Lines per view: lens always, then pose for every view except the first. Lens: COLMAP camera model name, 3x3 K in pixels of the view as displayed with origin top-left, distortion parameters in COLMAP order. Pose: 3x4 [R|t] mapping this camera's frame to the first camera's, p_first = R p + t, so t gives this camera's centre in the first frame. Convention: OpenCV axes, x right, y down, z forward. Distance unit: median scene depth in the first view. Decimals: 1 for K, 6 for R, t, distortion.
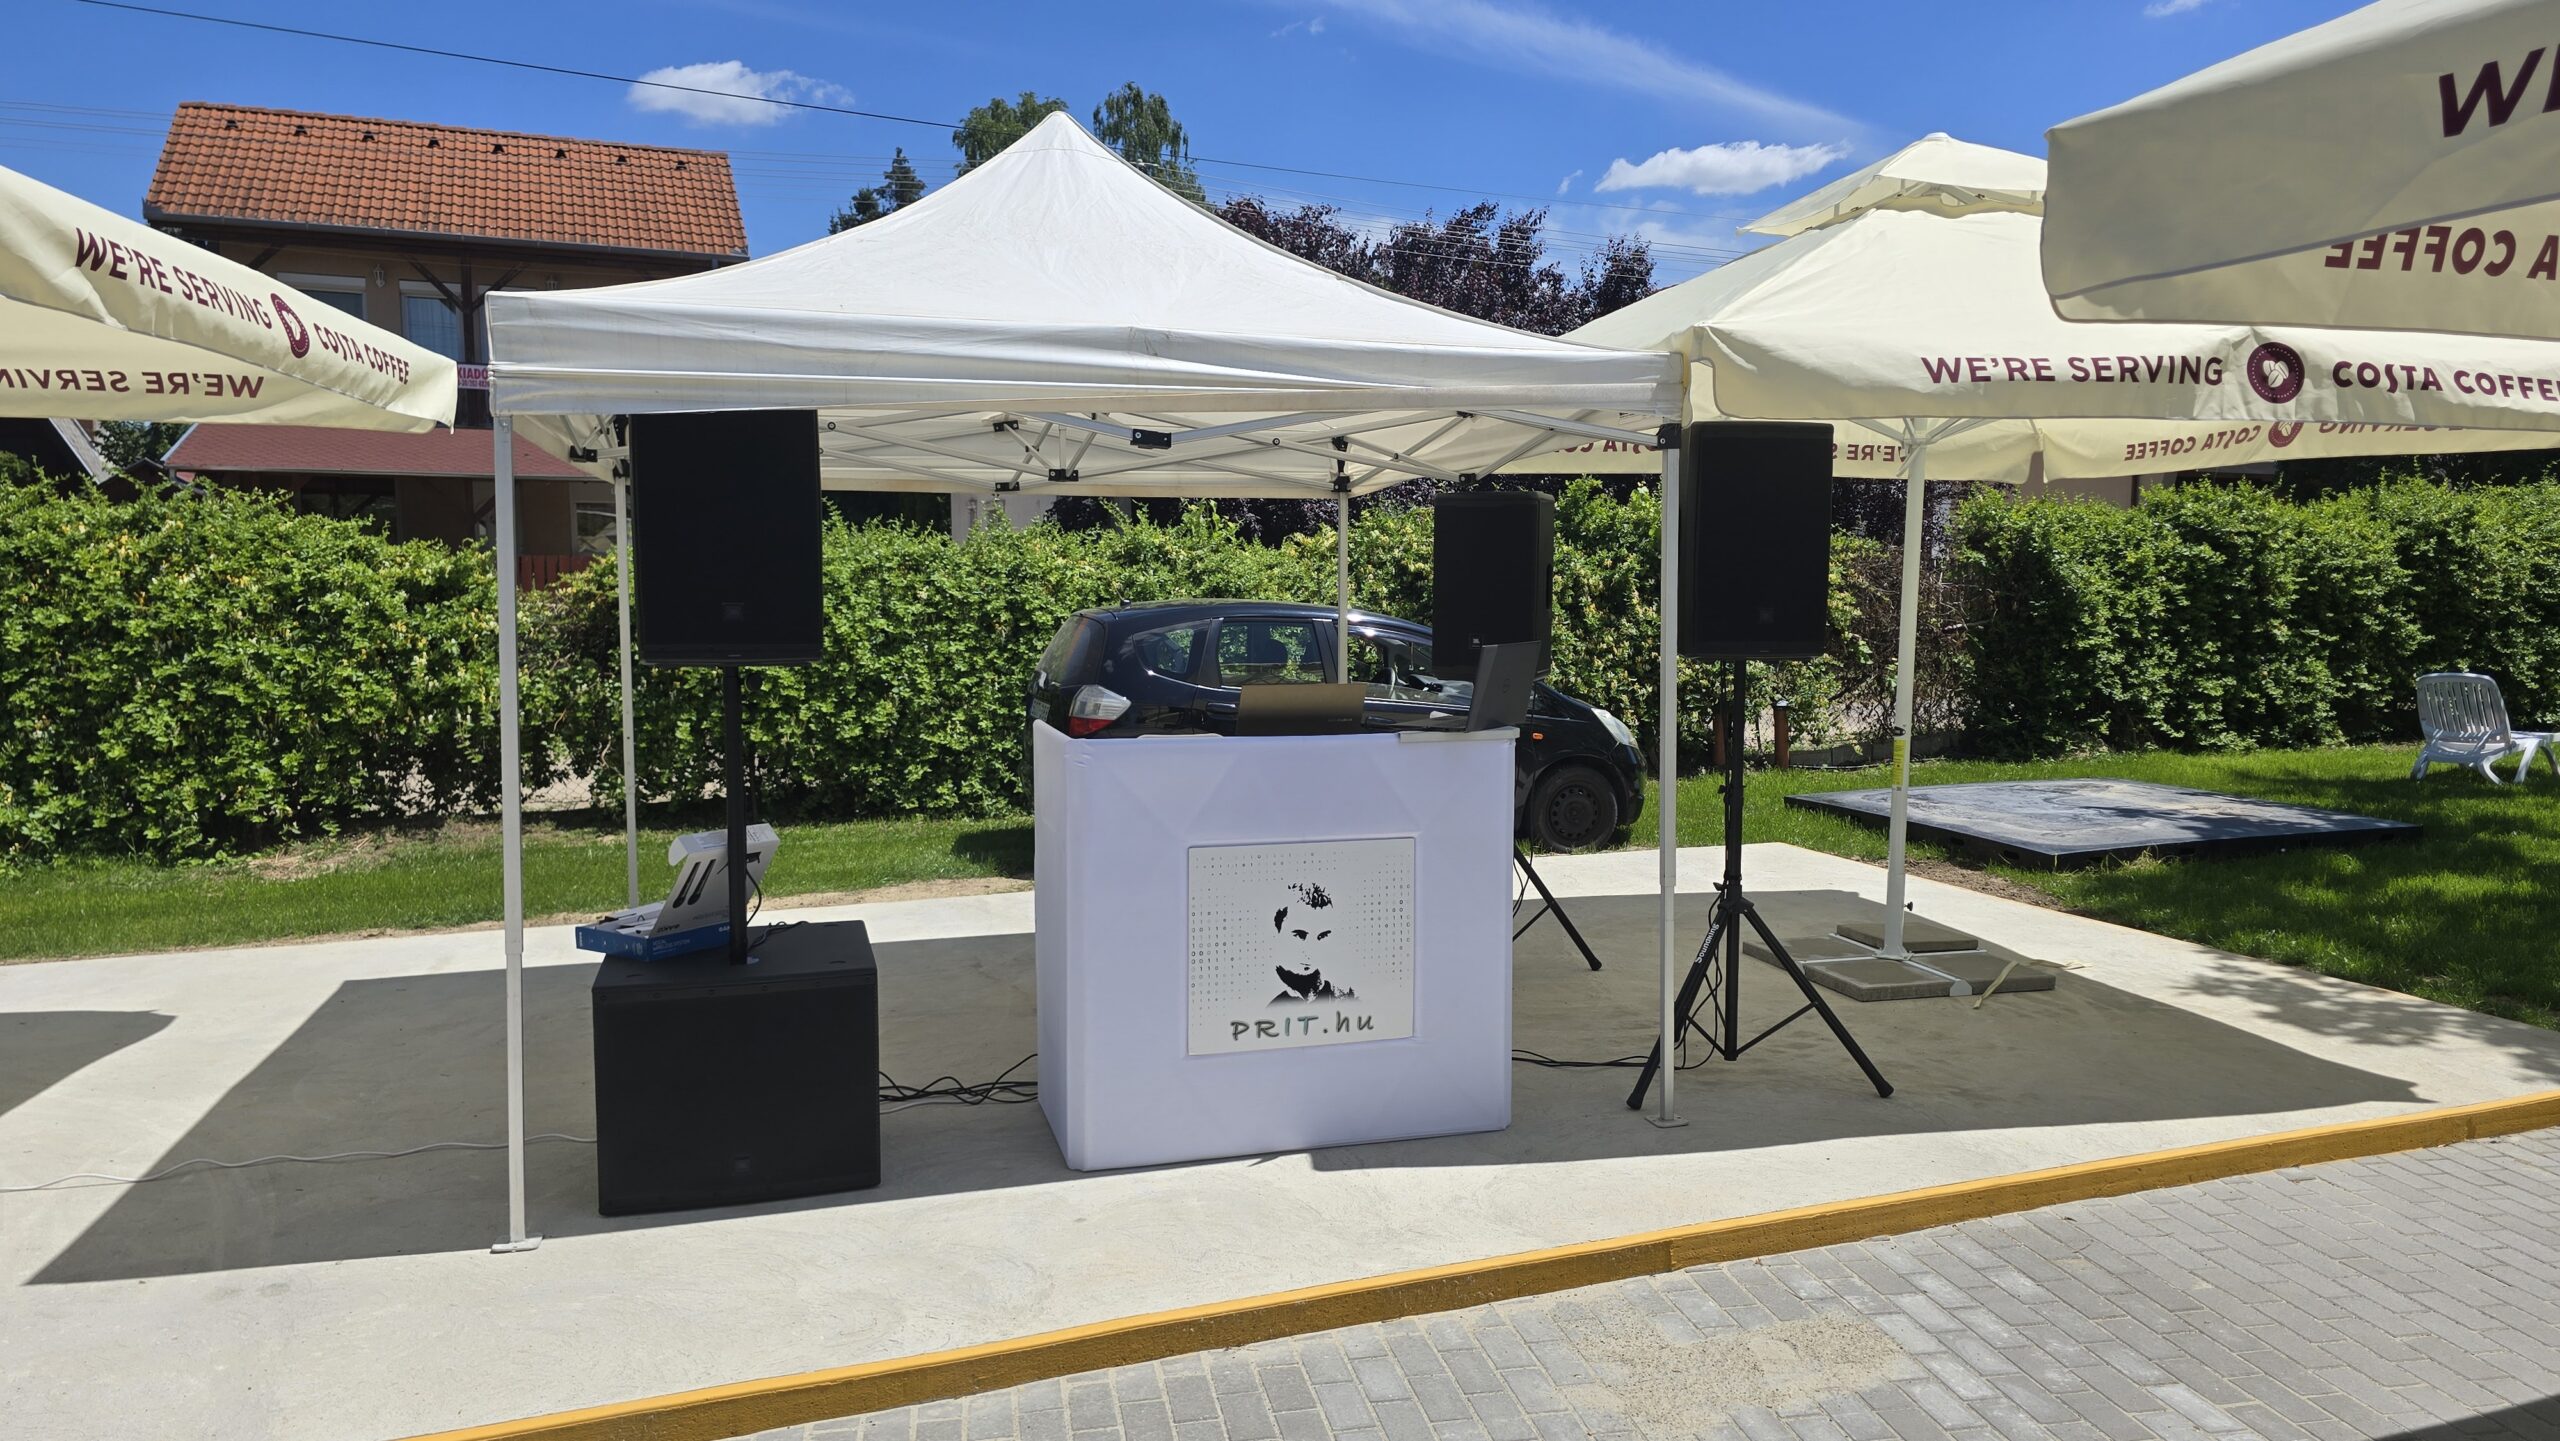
lens RADIAL K [[1952.0, 0, 1280.0], [0, 1952.0, 720.5], [0, 0, 1]] dist [0.024942, -0.006377]
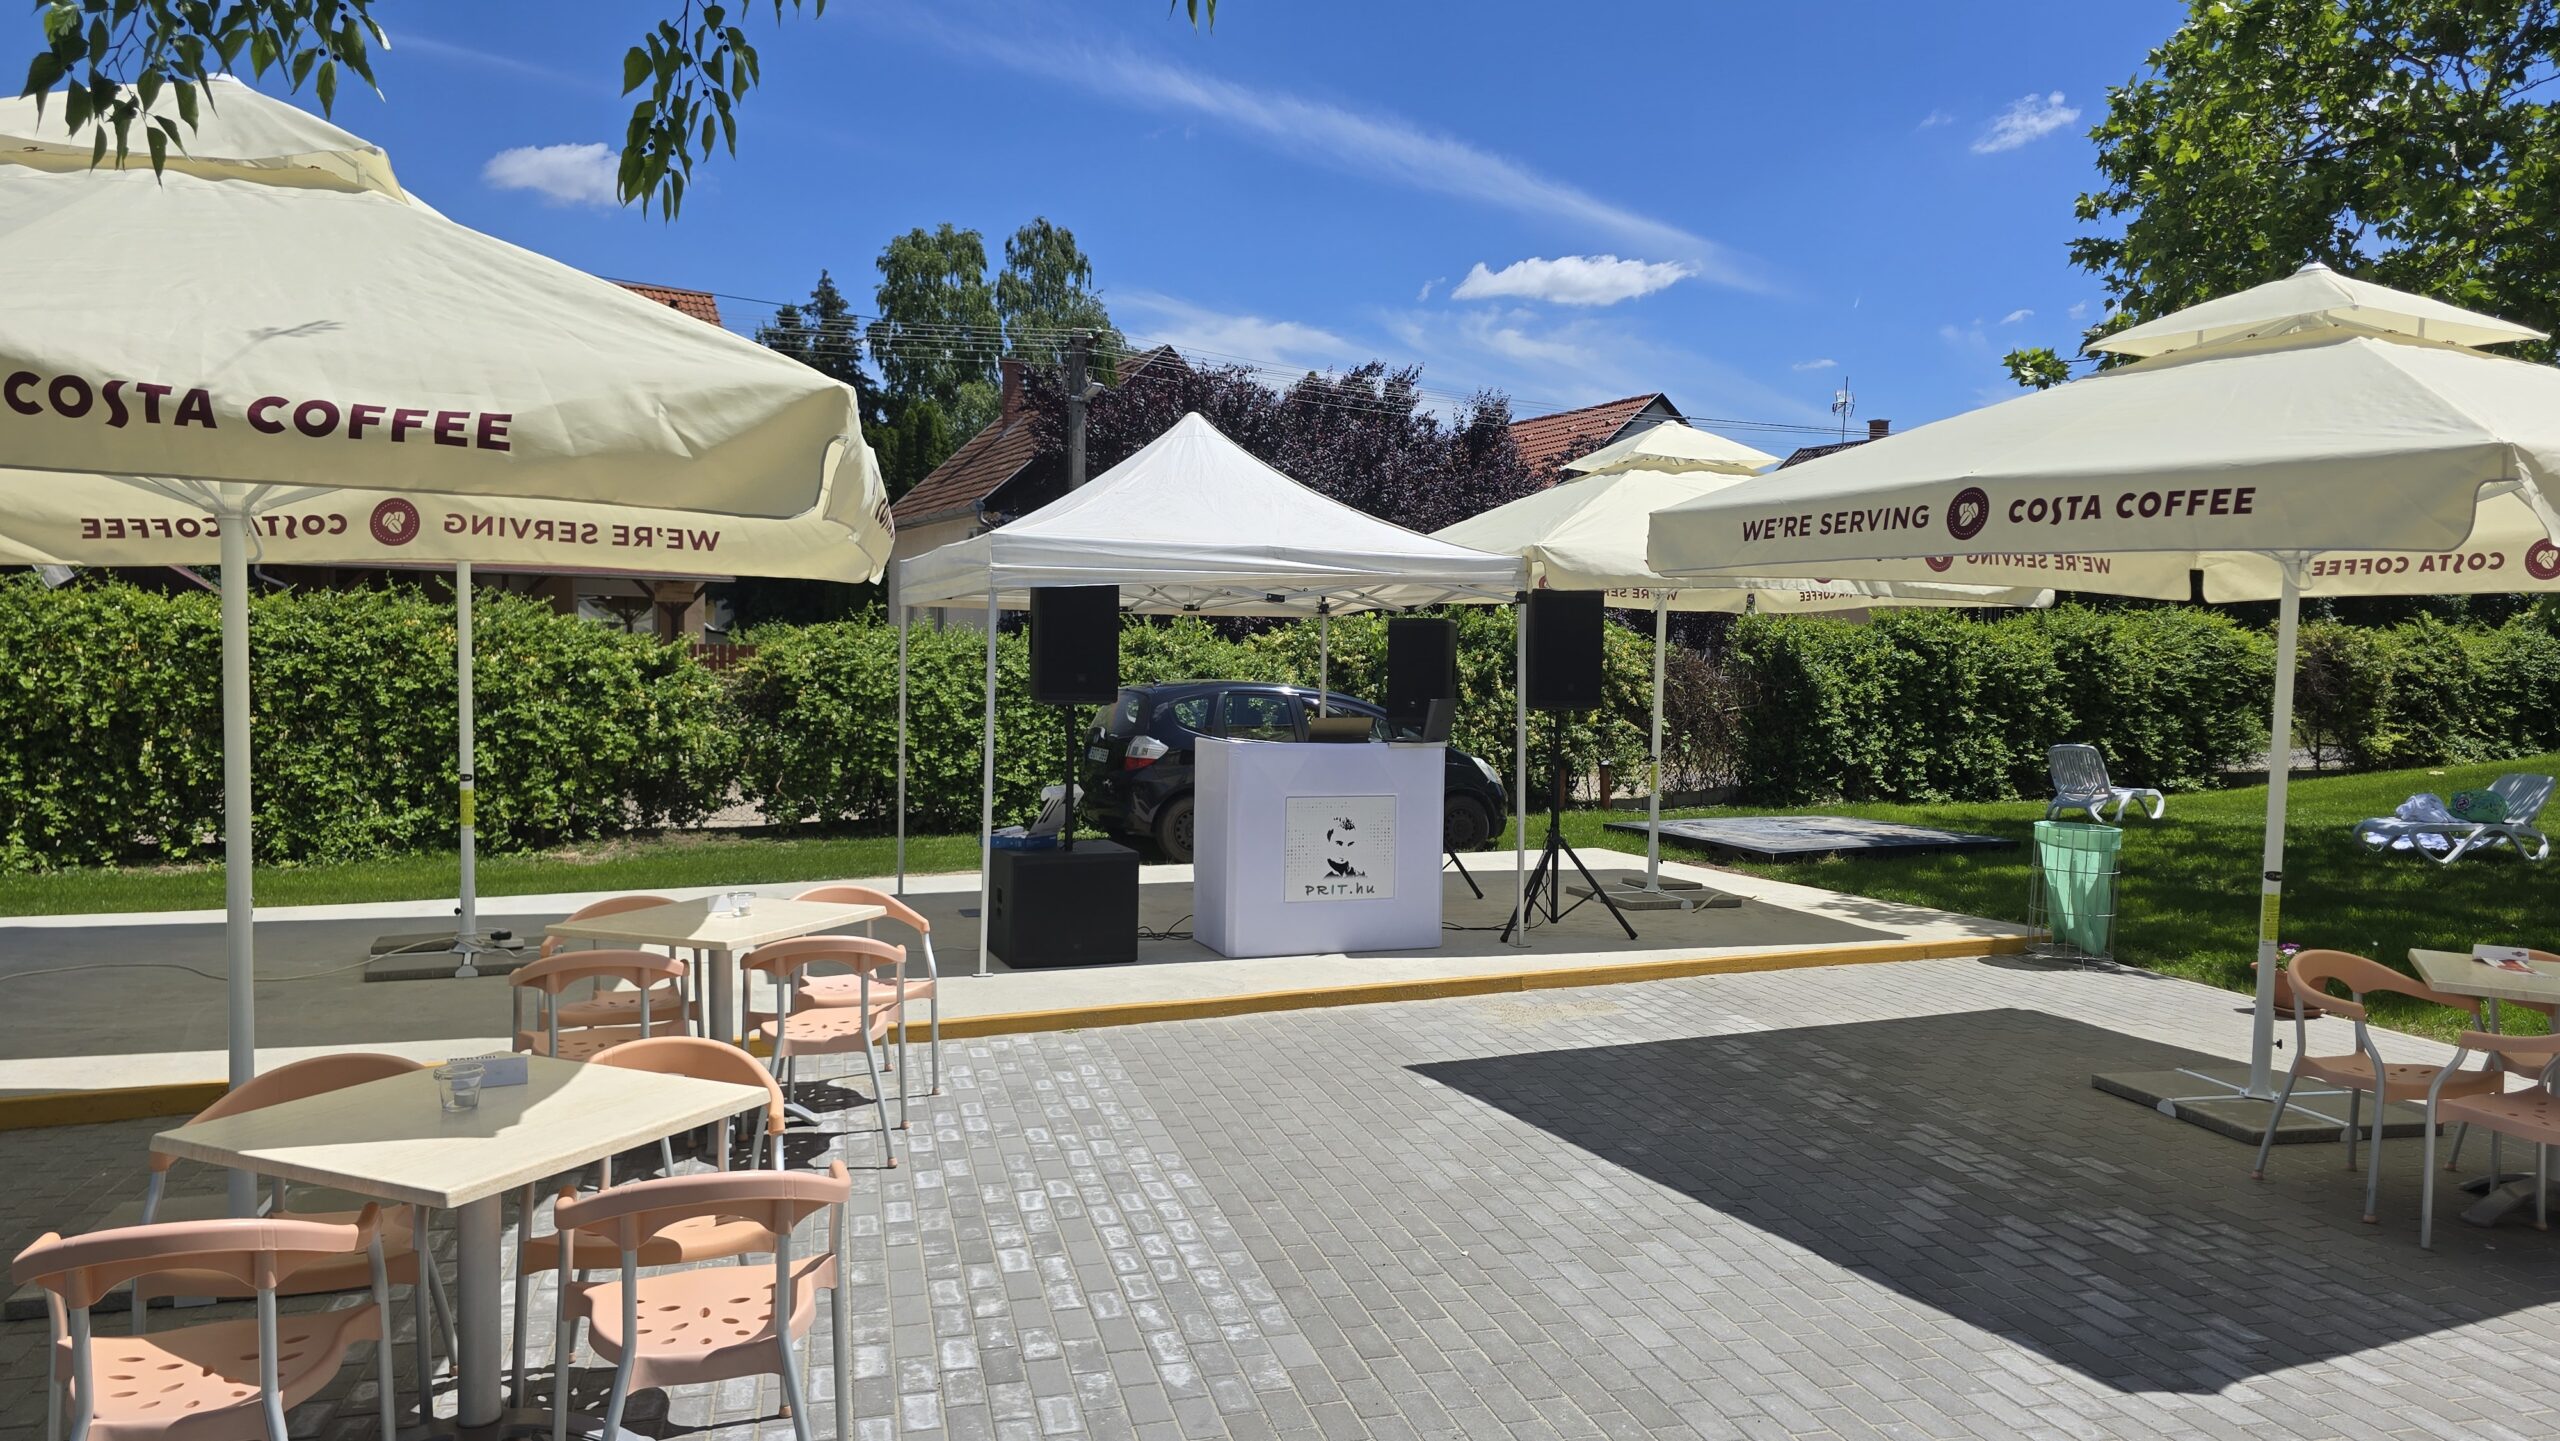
lens RADIAL K [[1952.0, 0, 1280.0], [0, 1952.0, 720.5], [0, 0, 1]] dist [0.024942, -0.006377]
pose [[0.997418, 0.010037, 0.071117, -0.071215], [-0.006711, 0.998879, -0.046854, 0.028766], [-0.071507, 0.046255, 0.996367, -0.365186]]
